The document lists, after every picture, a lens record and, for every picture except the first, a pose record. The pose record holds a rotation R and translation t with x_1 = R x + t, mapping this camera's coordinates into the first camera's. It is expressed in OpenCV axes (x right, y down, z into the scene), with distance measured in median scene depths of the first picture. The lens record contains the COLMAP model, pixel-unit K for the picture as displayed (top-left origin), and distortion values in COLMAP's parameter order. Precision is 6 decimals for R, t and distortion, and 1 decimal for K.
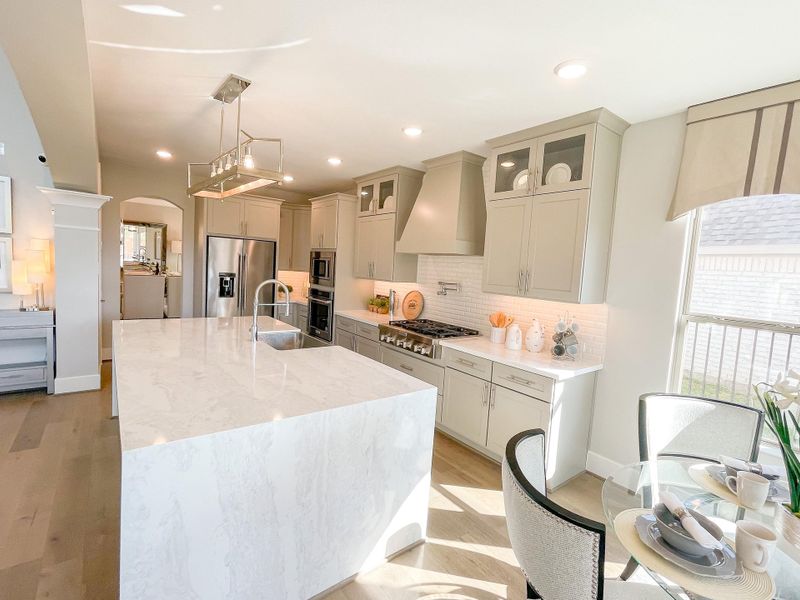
lens RADIAL K [[372.4, 0, 400.8], [0, 372.4, 296.0], [0, 0, 1]] dist [-0.004838, 0.001058]
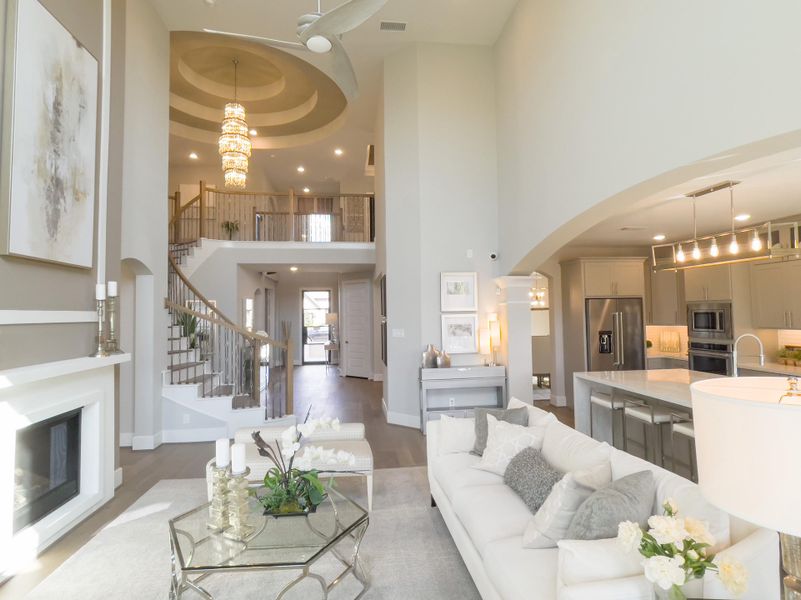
lens RADIAL K [[436.1, 0, 398.2], [0, 436.1, 294.7], [0, 0, 1]] dist [-0.009740, 0.007357]
pose [[0.851265, -0.096459, -0.515793, -0.452515], [0.025303, 0.989361, -0.143263, 0.001806], [0.524125, 0.108904, 0.844650, -0.583544]]
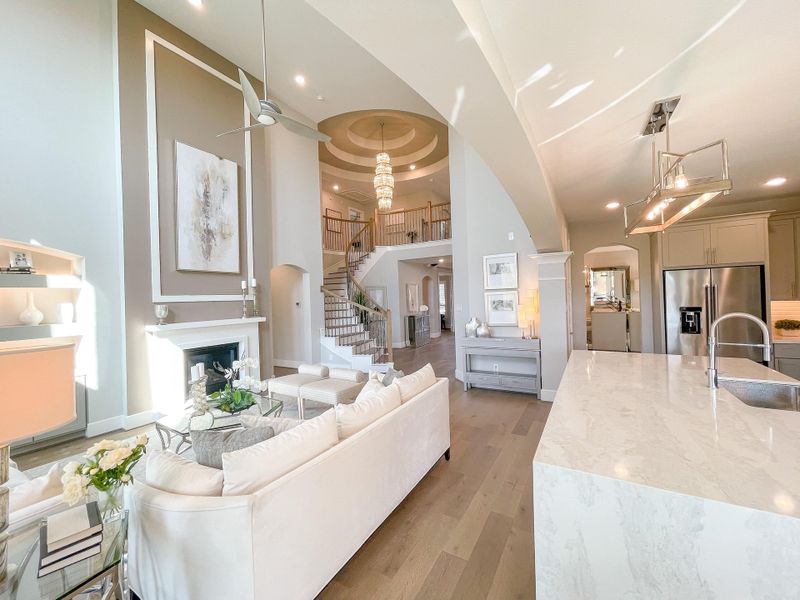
lens RADIAL K [[323.2, 0, 401.4], [0, 323.2, 297.0], [0, 0, 1]] dist [-0.003052, -0.000834]
pose [[0.355985, -0.075133, -0.931467, 0.033279], [-0.022043, 0.995810, -0.088747, -0.000413], [0.934232, 0.052125, 0.352837, 0.071450]]
